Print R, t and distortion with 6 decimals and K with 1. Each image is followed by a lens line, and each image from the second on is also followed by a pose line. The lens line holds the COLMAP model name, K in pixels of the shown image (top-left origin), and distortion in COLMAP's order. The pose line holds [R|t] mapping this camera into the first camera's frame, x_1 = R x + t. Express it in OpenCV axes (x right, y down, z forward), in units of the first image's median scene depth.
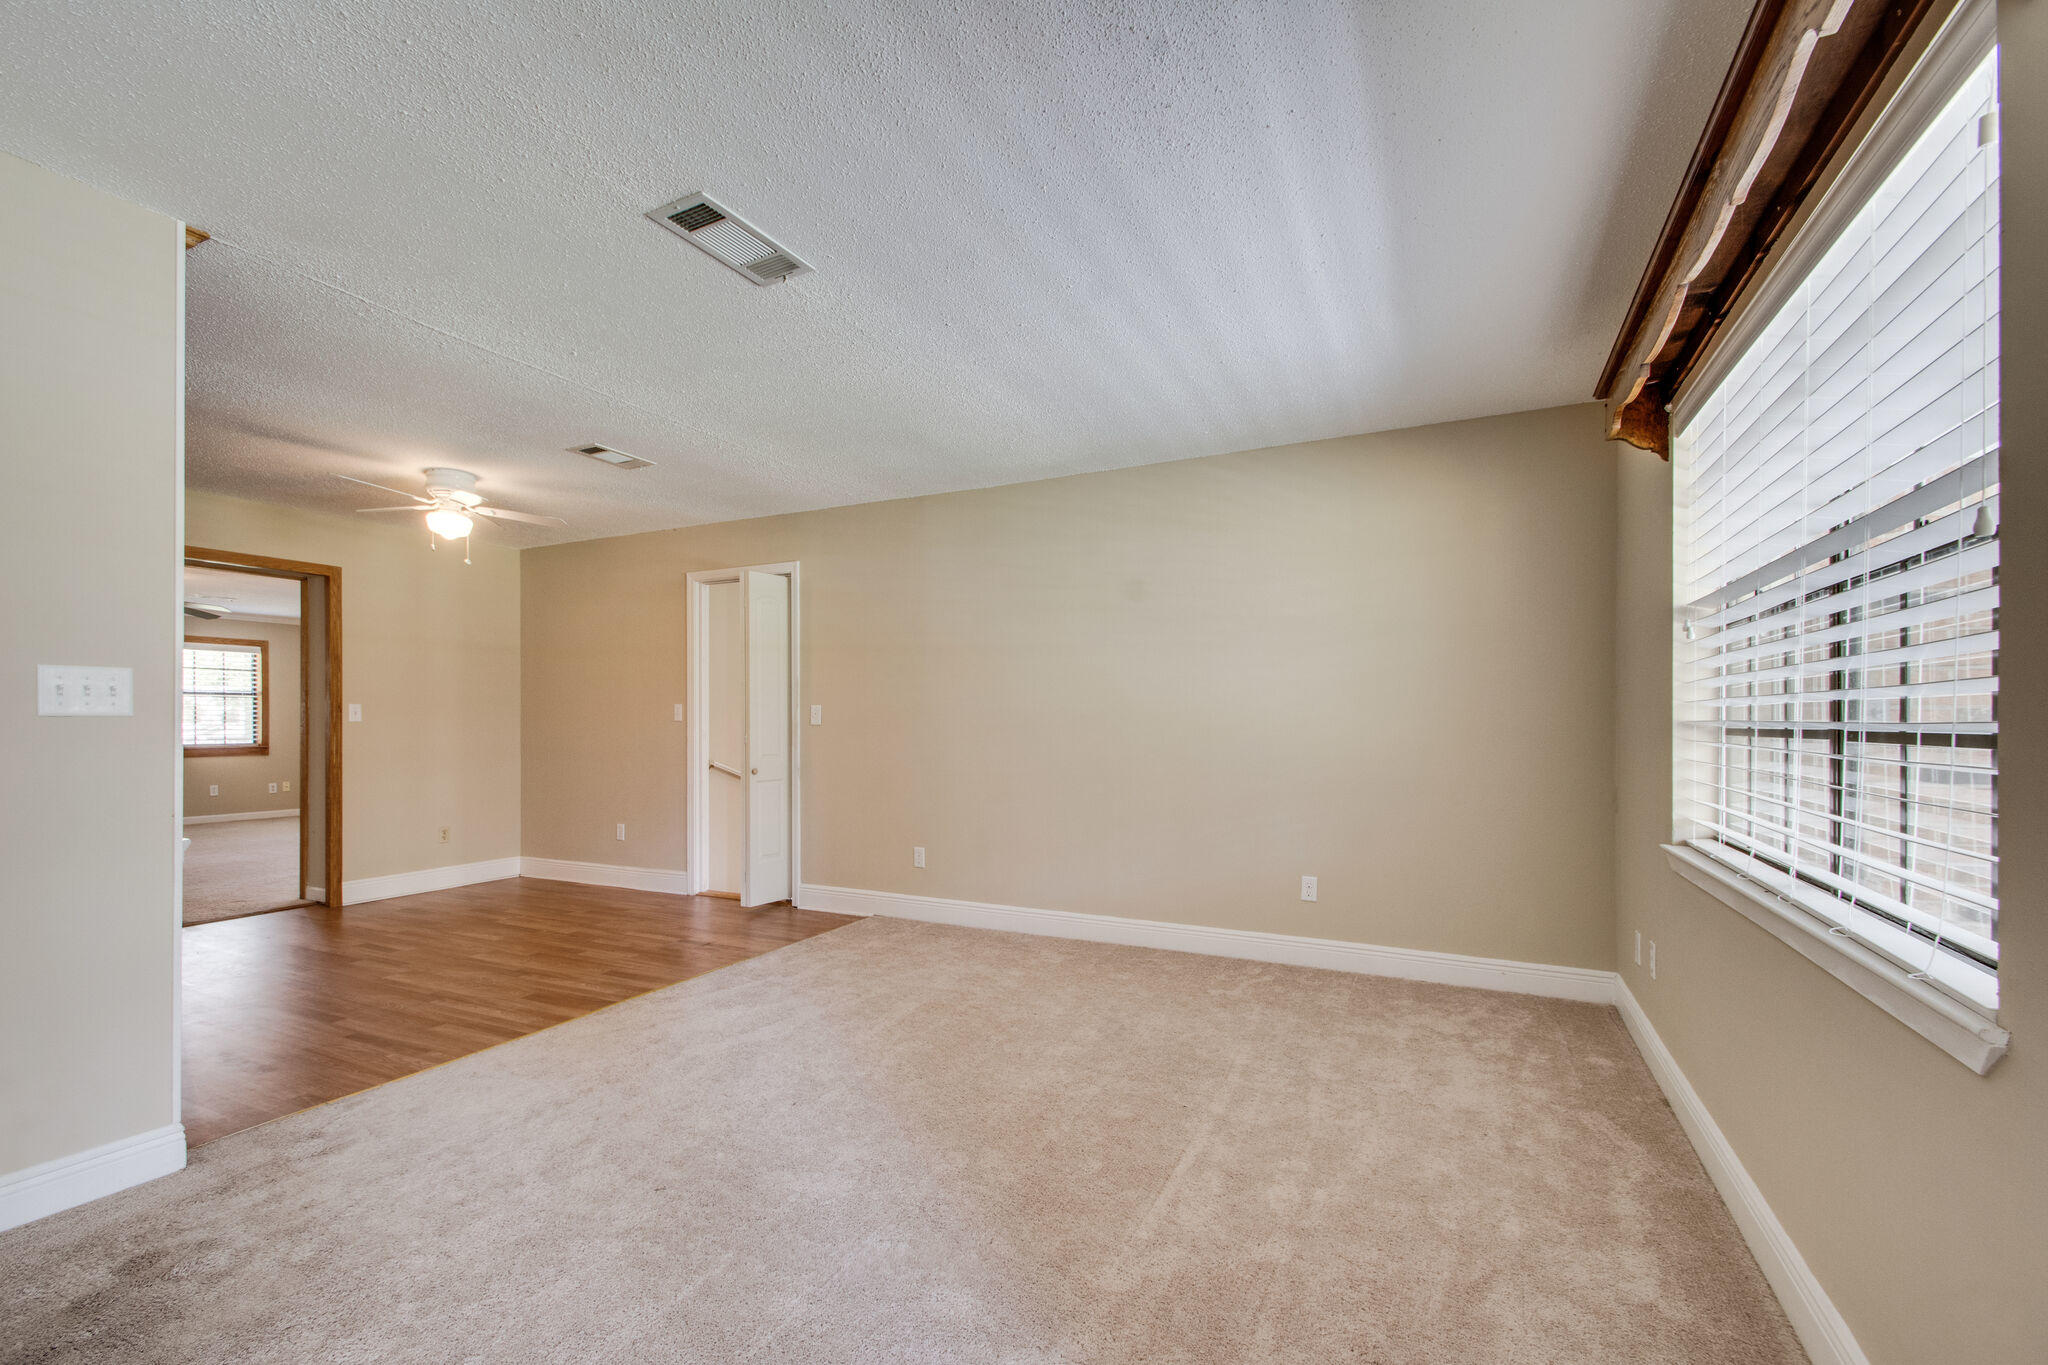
lens RADIAL K [[895.4, 0, 1014.4], [0, 895.4, 720.3], [0, 0, 1]] dist [0.020363, -0.008475]
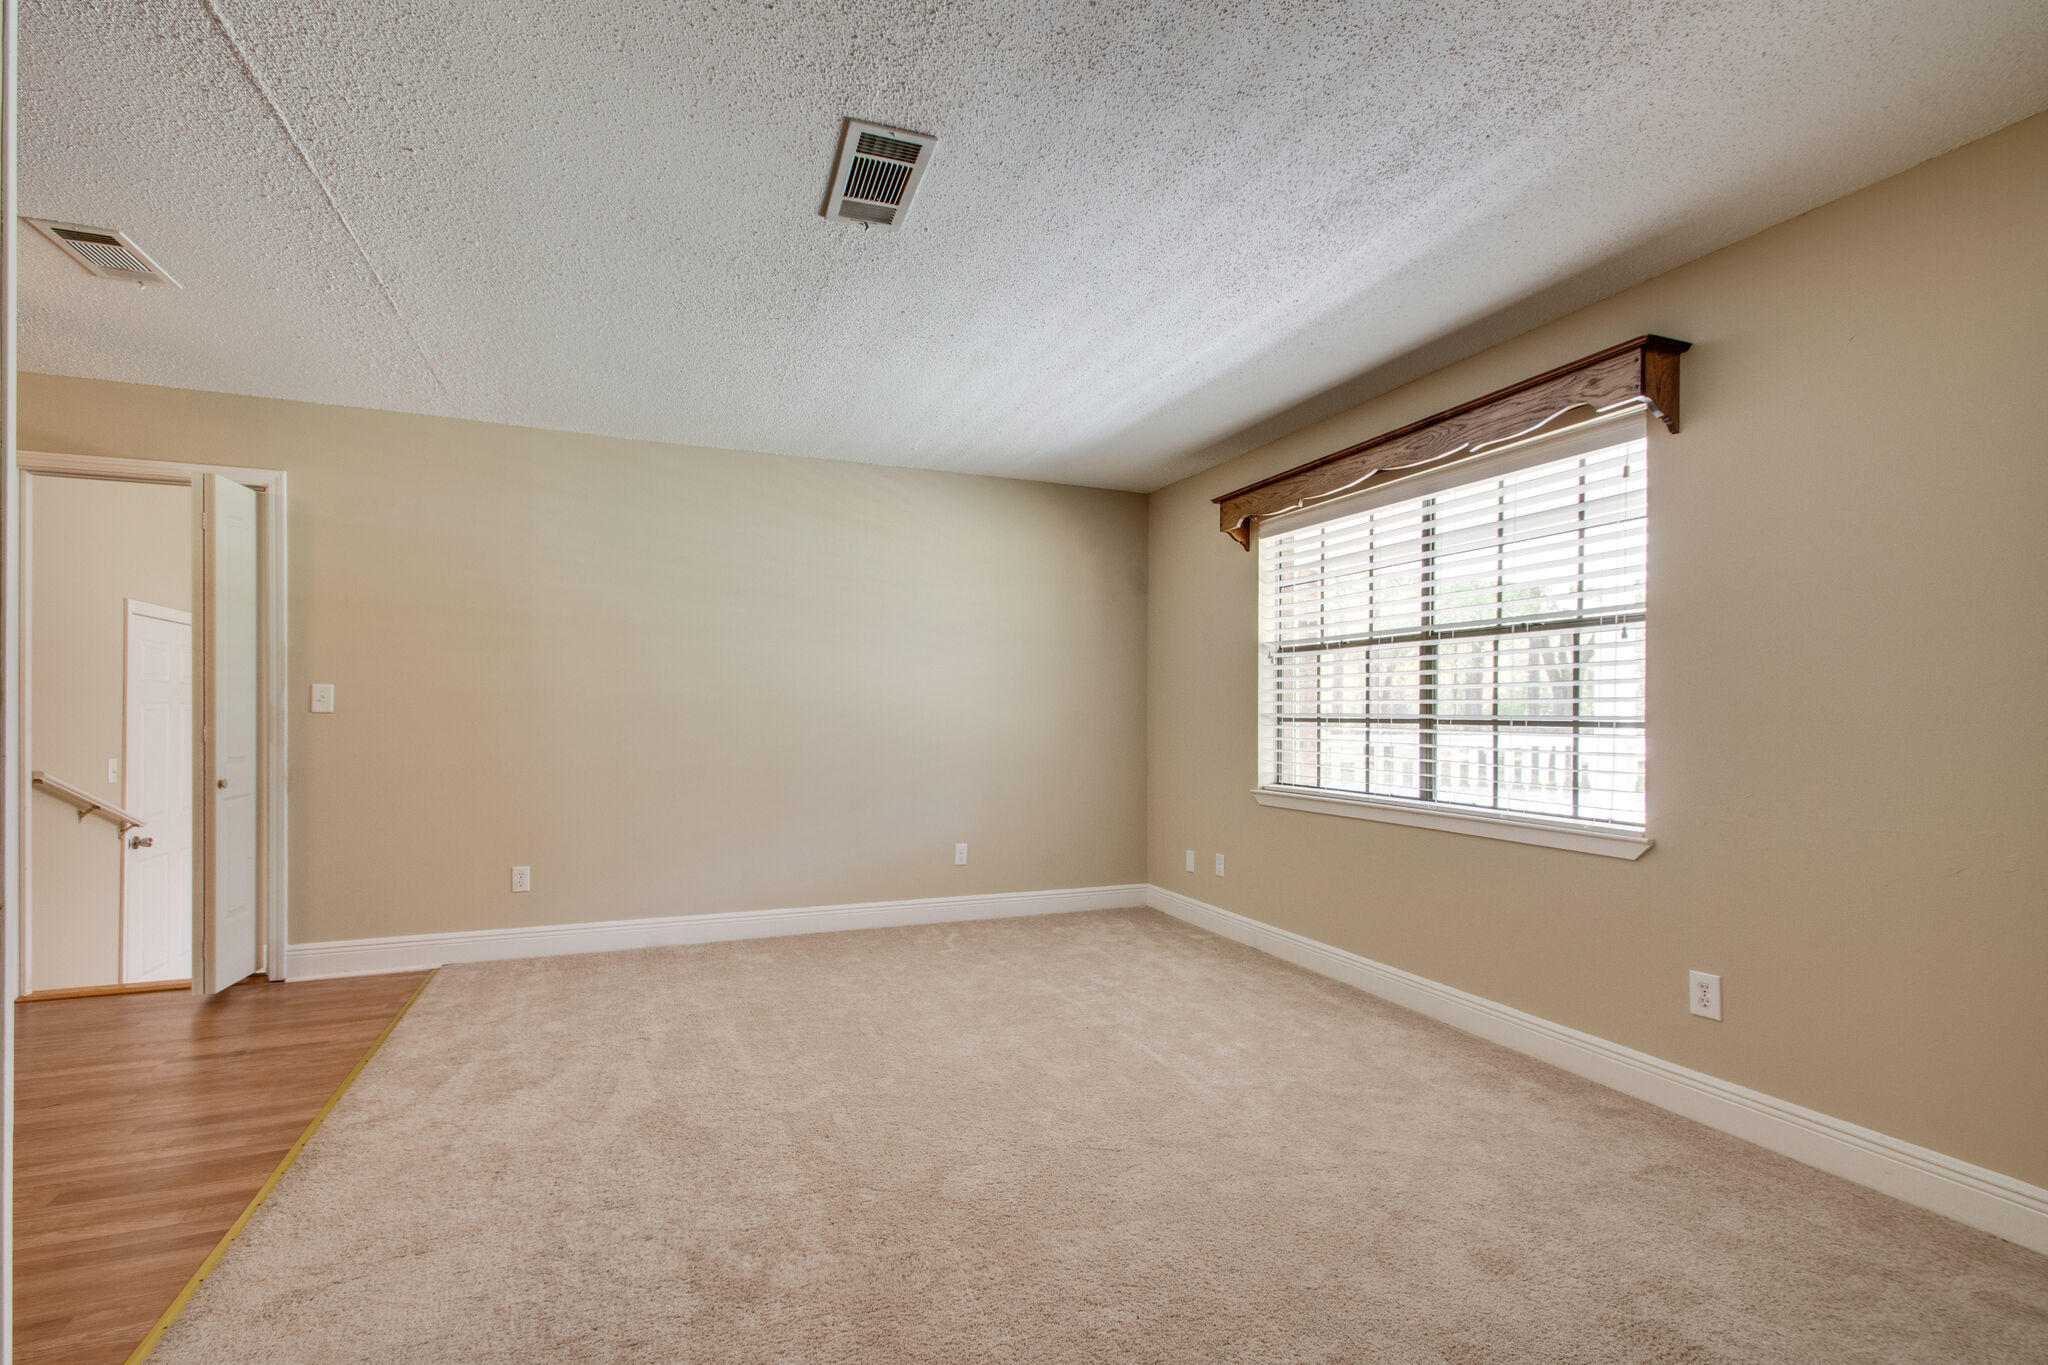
lens RADIAL K [[895.4, 0, 1029.6], [0, 895.4, 715.3], [0, 0, 1]] dist [0.020363, -0.008475]
pose [[0.663691, 0.000663, 0.748007, -0.557186], [-0.007048, 0.999961, 0.005367, -0.000787], [-0.747974, -0.008834, 0.663669, 0.180314]]
